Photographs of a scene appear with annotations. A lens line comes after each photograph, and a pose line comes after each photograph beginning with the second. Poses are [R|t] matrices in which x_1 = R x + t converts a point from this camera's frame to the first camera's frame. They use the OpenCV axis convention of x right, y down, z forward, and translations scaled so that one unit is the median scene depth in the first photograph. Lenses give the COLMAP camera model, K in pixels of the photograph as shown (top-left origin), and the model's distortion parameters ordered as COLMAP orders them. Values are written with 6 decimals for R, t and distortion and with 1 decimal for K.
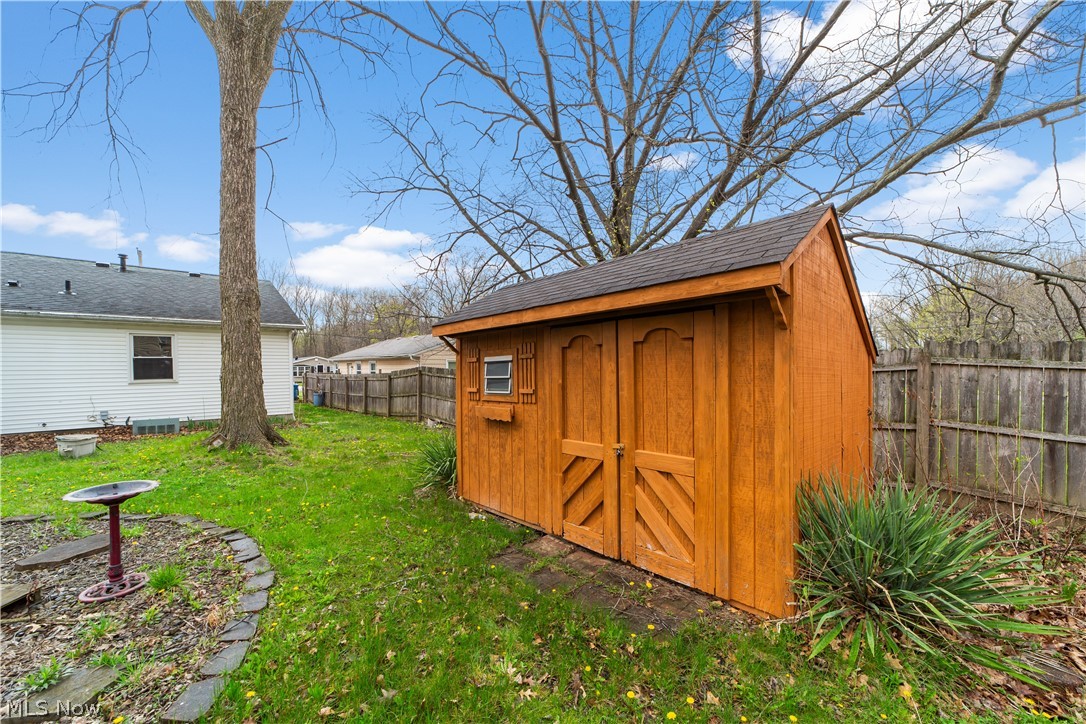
lens RADIAL K [[419.9, 0, 532.1], [0, 419.9, 368.7], [0, 0, 1]] dist [-0.000393, 0.000376]
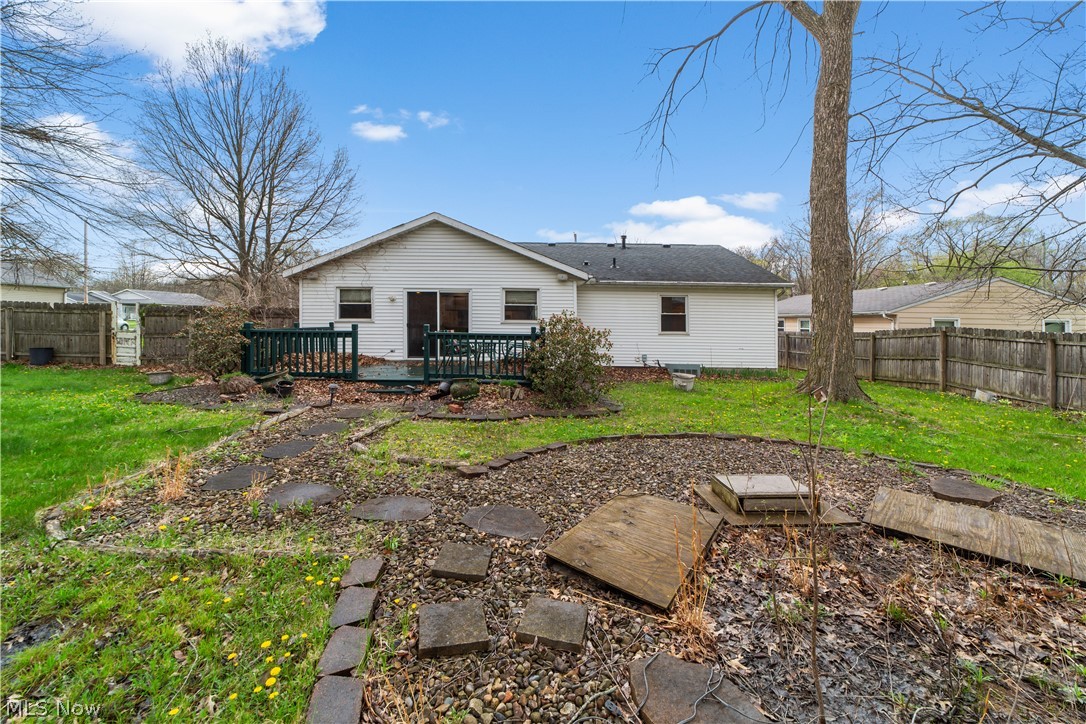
lens RADIAL K [[414.8, 0, 558.9], [0, 414.8, 319.5], [0, 0, 1]] dist [-0.019117, 0.000142]
pose [[0.759037, 0.015337, -0.650866, -0.536892], [-0.022821, 0.999735, -0.003055, 0.002094], [0.650647, 0.017173, 0.759186, -0.236651]]
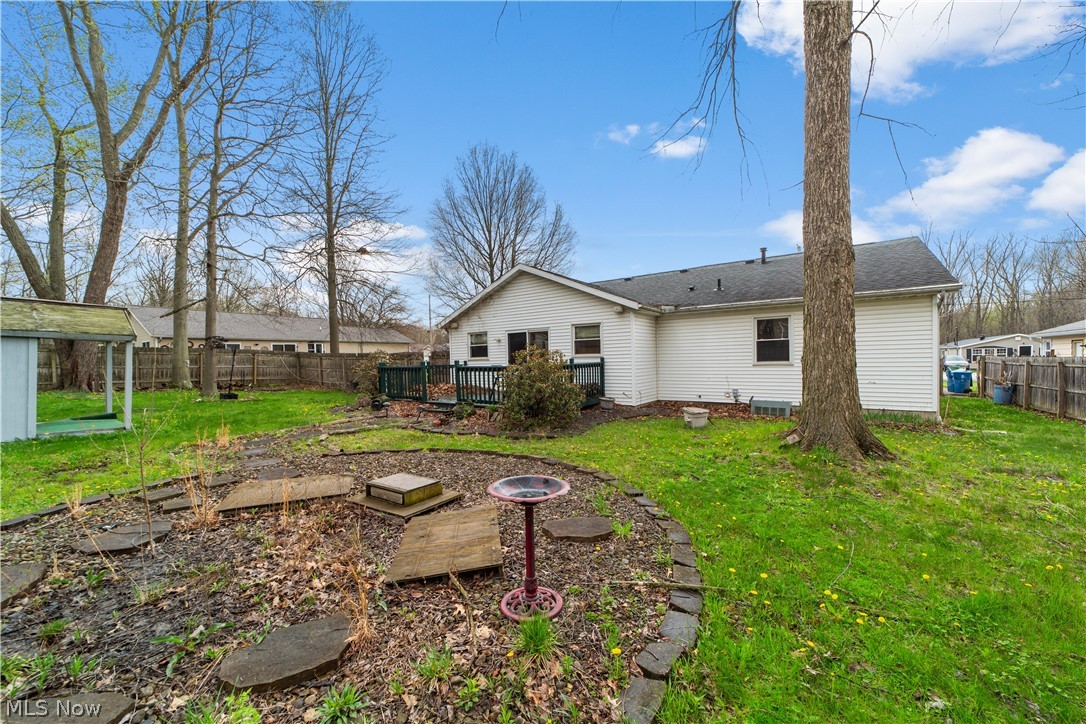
lens RADIAL K [[419.9, 0, 532.1], [0, 419.9, 368.7], [0, 0, 1]] dist [-0.000393, 0.000376]
pose [[0.229874, 0.025790, -0.972879, -0.071350], [0.009991, 0.999534, 0.028858, 0.012117], [0.973169, -0.016354, 0.229509, 0.299018]]
